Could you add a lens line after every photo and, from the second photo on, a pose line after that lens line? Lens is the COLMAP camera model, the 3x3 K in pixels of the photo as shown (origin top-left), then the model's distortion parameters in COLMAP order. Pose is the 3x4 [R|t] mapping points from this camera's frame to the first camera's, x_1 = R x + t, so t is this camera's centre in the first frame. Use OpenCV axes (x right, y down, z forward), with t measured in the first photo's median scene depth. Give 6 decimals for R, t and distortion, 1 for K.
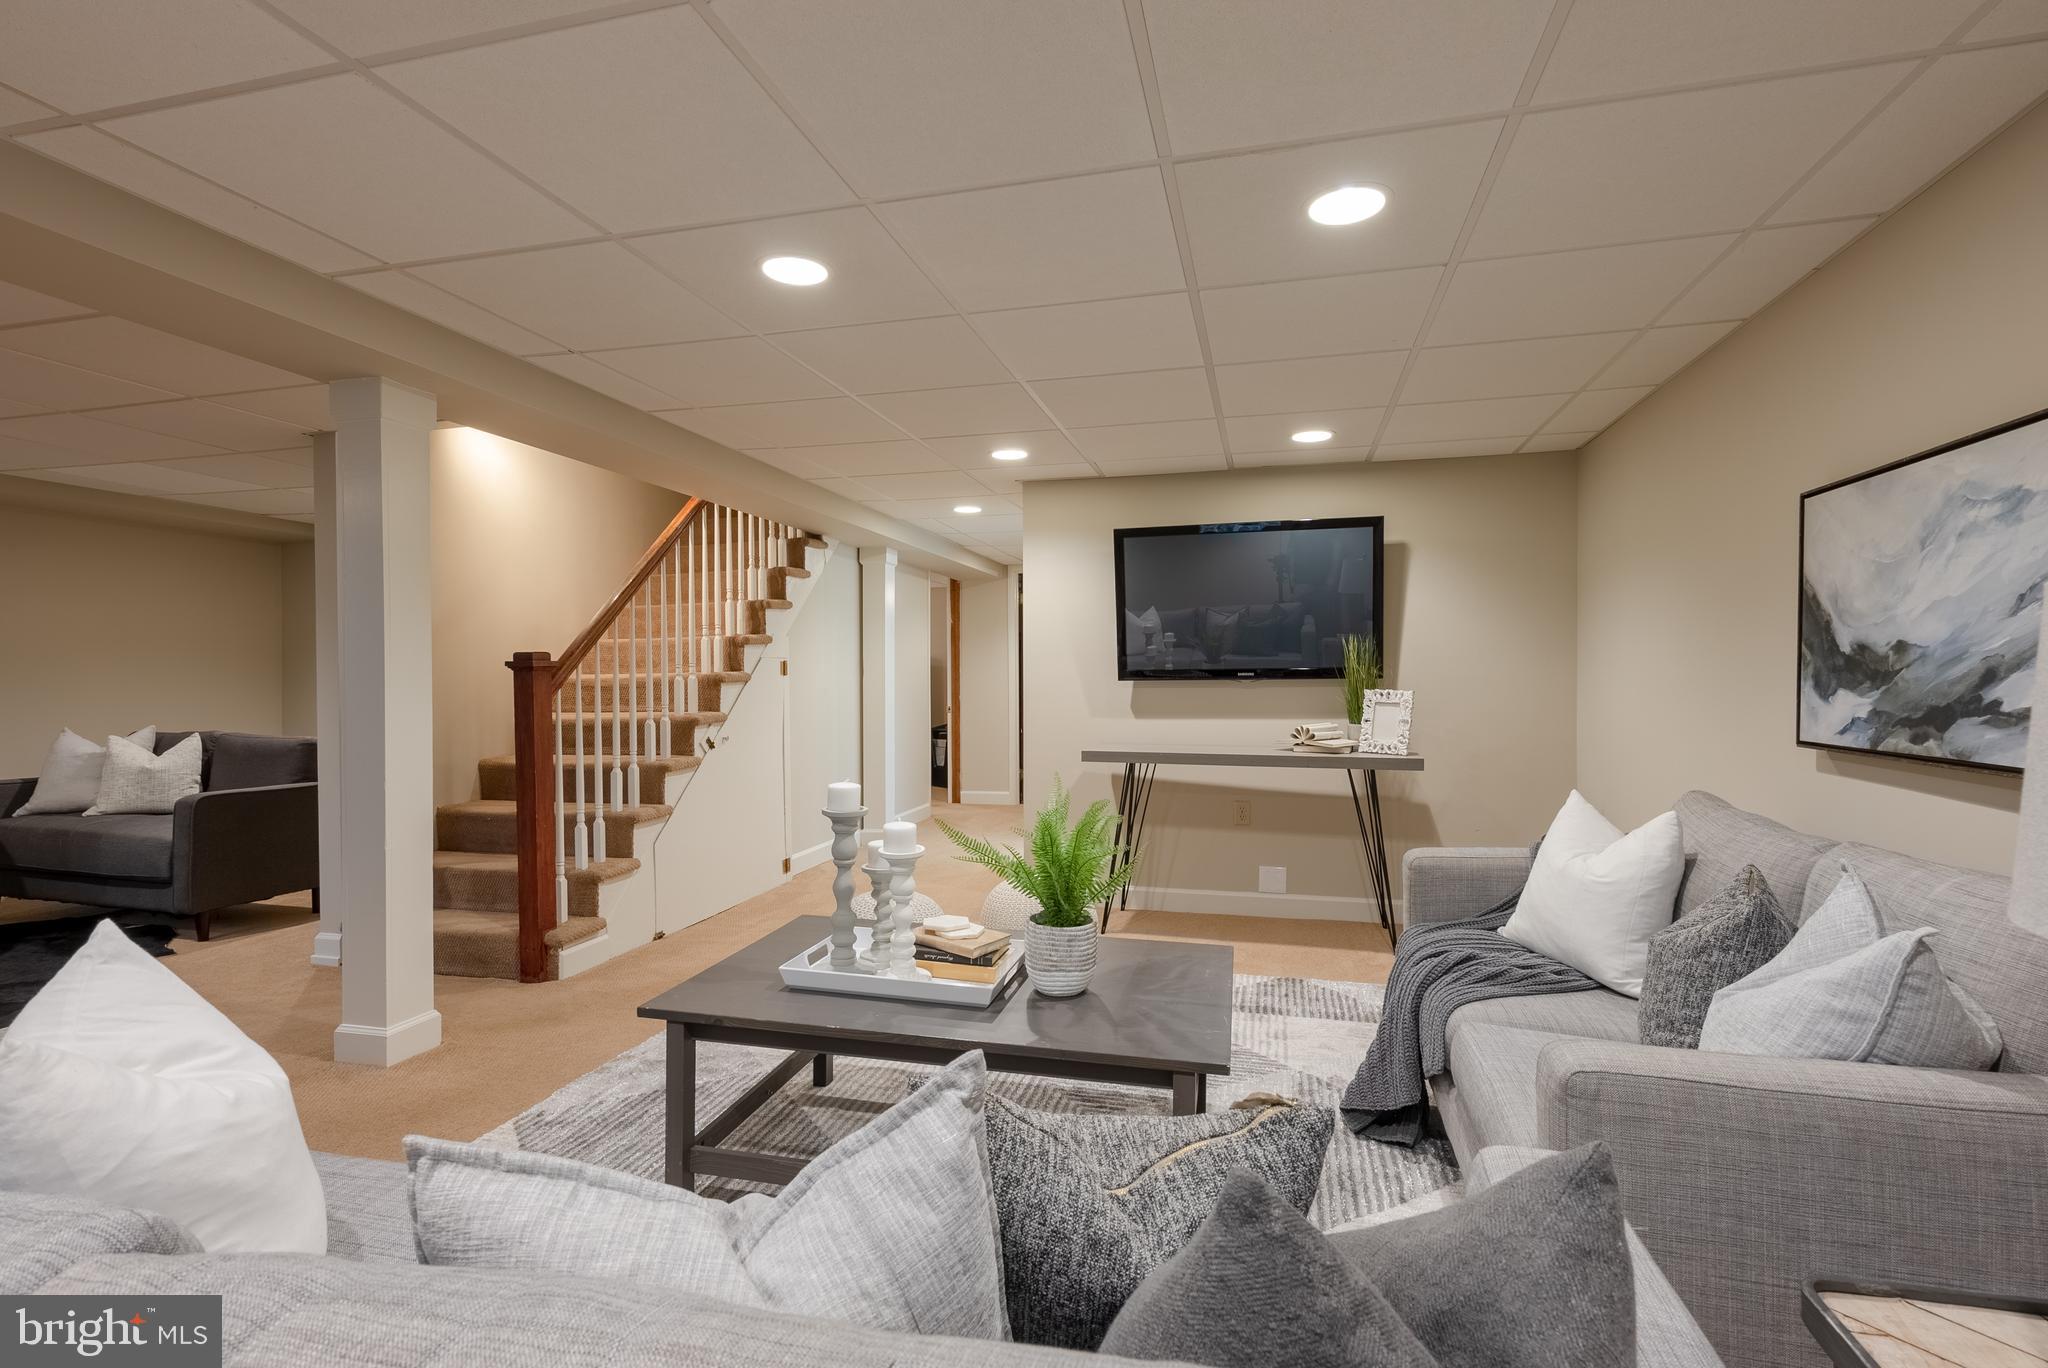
lens RADIAL K [[930.4, 0, 1026.7], [0, 930.4, 682.6], [0, 0, 1]] dist [0.001111, -0.000013]
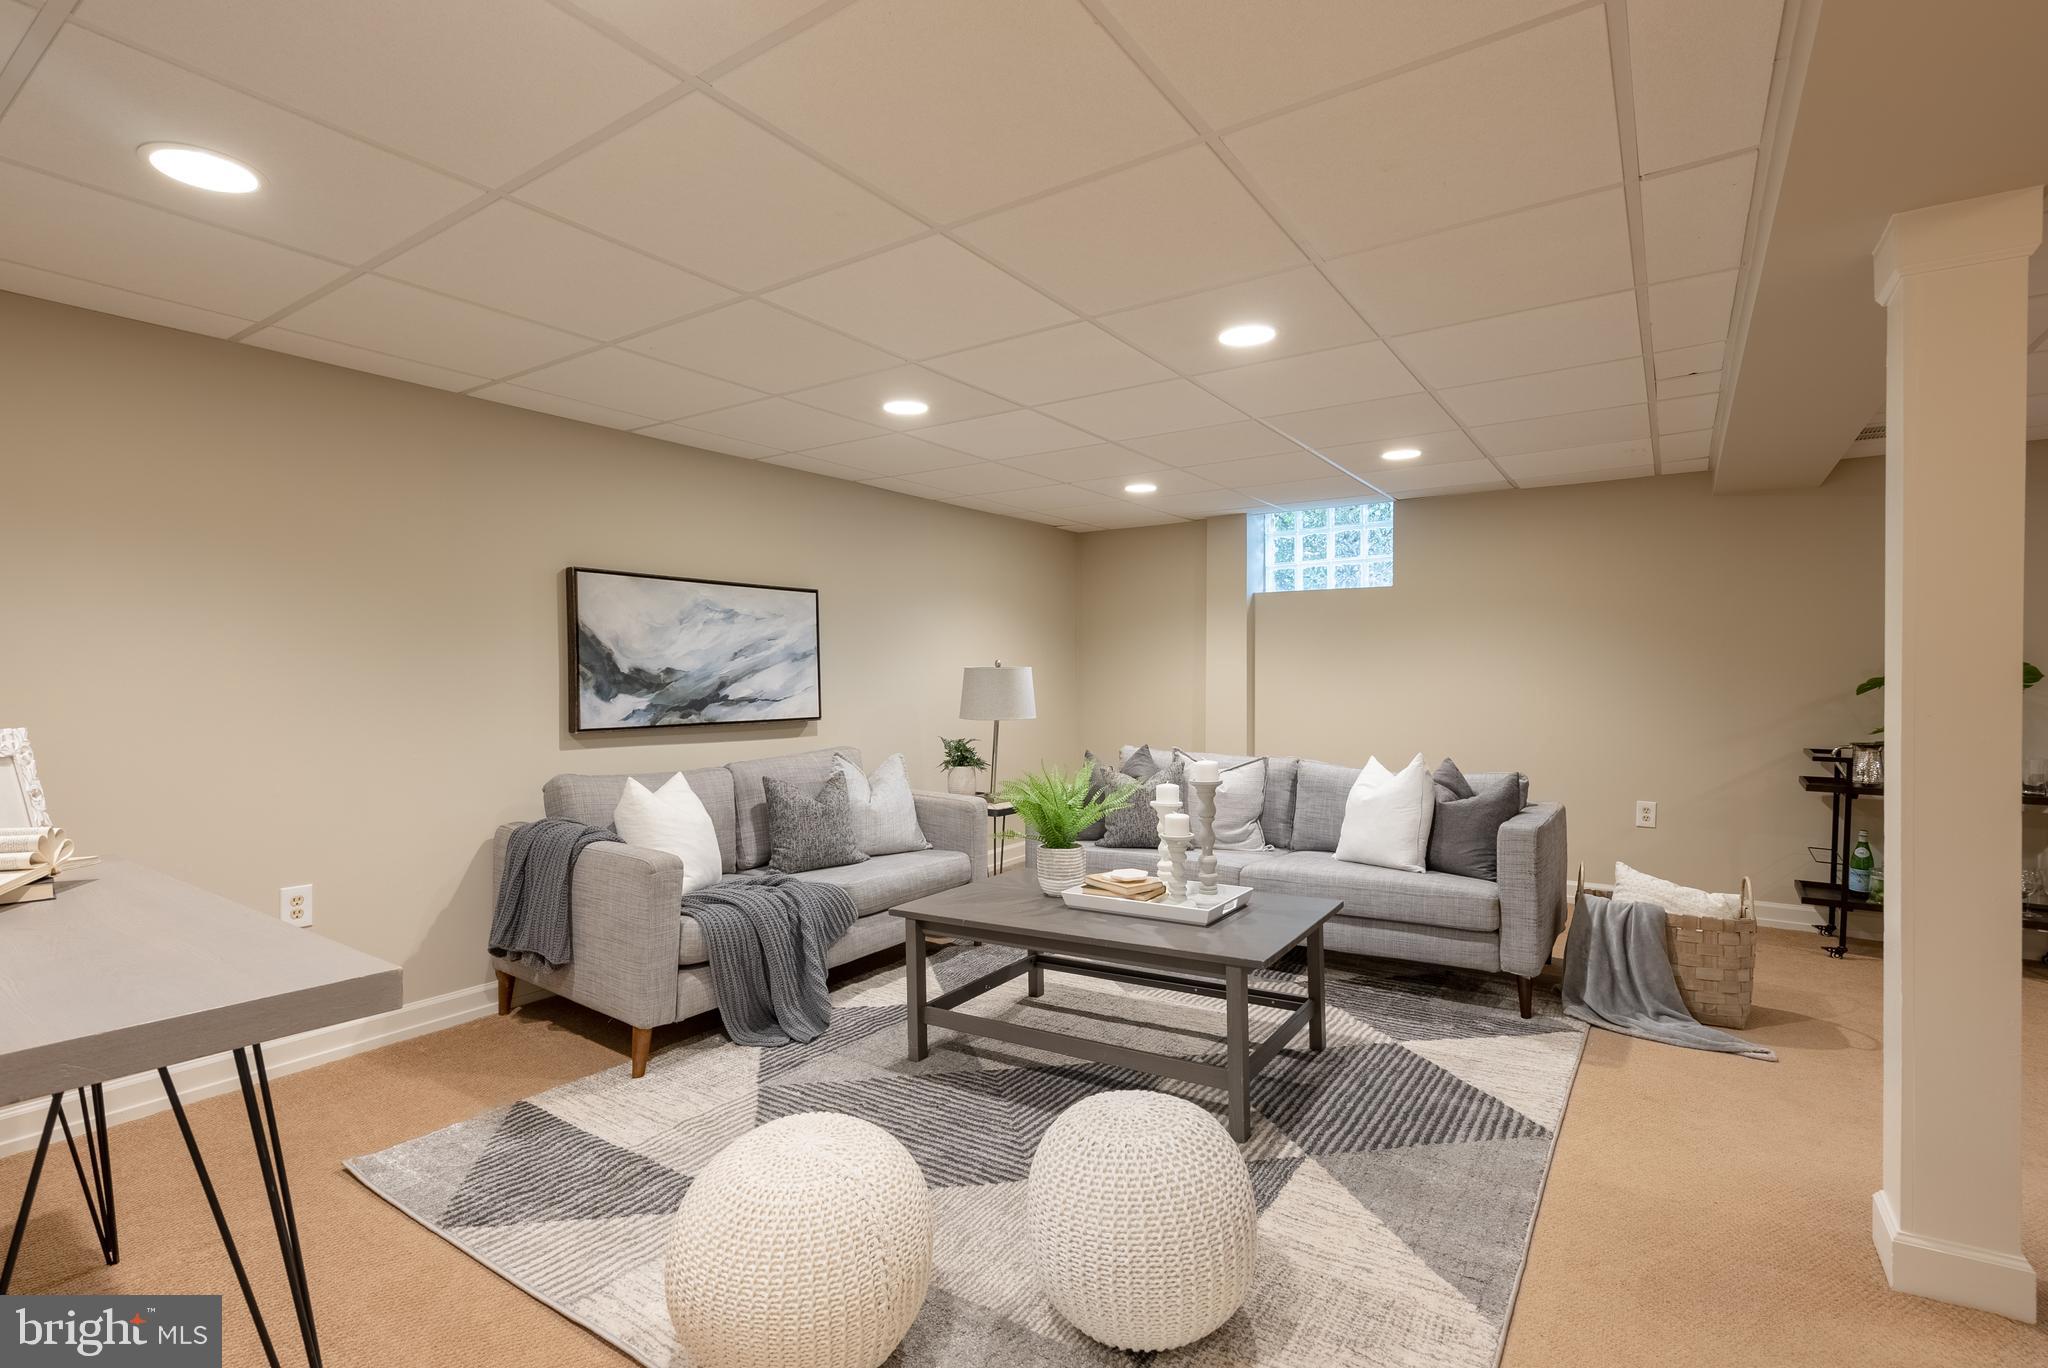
lens RADIAL K [[930.4, 0, 1025.7], [0, 930.4, 680.4], [0, 0, 1]] dist [0.001111, -0.000013]
pose [[-0.934449, 0.002348, 0.356090, -0.466149], [0.006897, 0.999910, 0.011505, -0.035350], [-0.356031, 0.013207, -0.934381, 2.531057]]
